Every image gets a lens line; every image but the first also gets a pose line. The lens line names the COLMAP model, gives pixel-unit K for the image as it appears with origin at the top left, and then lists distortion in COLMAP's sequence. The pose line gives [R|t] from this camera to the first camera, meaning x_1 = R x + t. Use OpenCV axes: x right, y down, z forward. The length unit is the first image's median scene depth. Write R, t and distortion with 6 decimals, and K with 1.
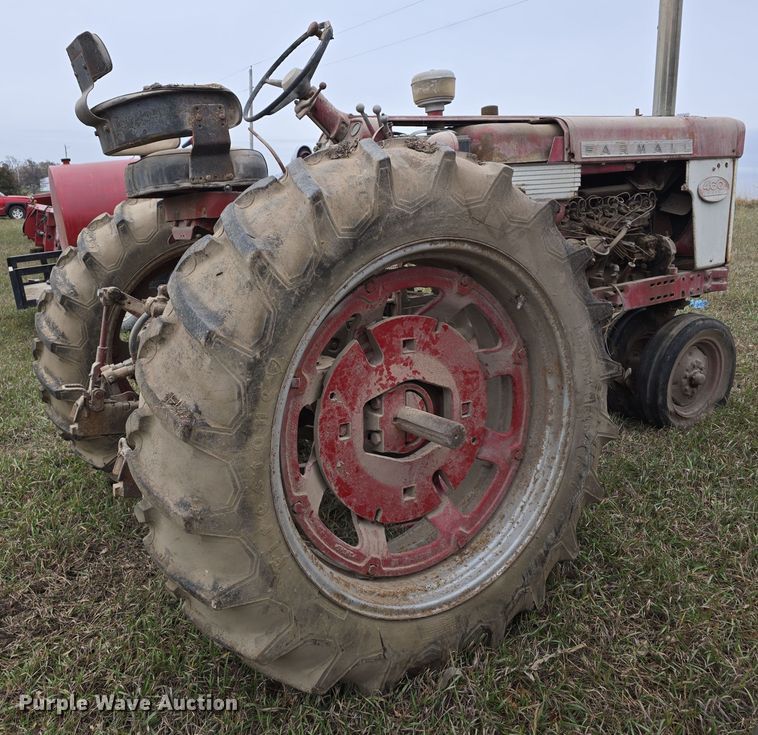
lens RADIAL K [[691.9, 0, 378.5], [0, 691.9, 338.6], [0, 0, 1]] dist [0.075502, -0.077335]
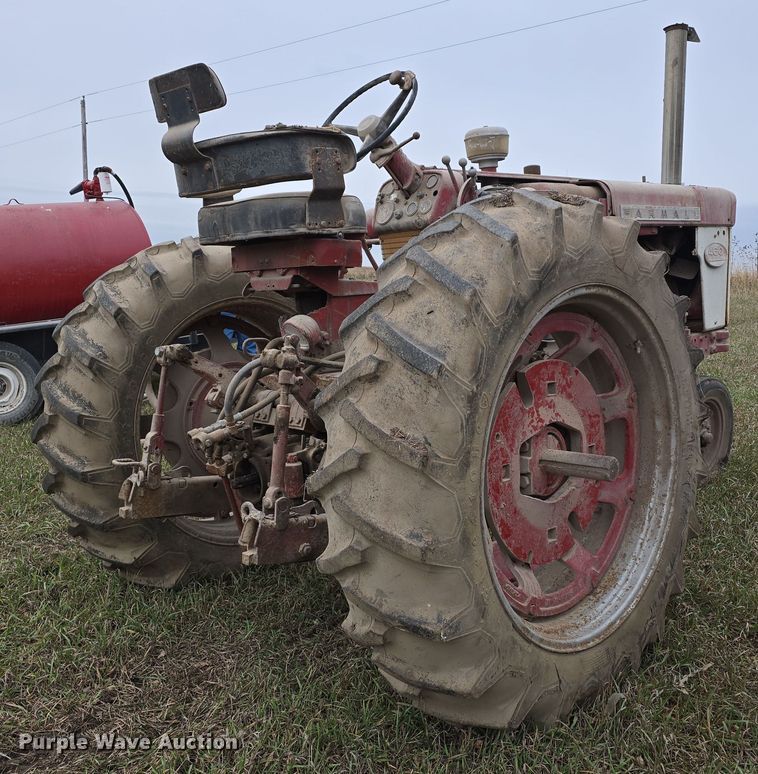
lens RADIAL K [[823.2, 0, 499.0], [0, 823.2, 389.2], [0, 0, 1]] dist [0.075357, -0.006291]
pose [[0.955008, -0.027885, 0.295268, -0.372899], [0.044831, 0.997703, -0.050776, 0.065969], [-0.293174, 0.061729, 0.954064, -0.141859]]
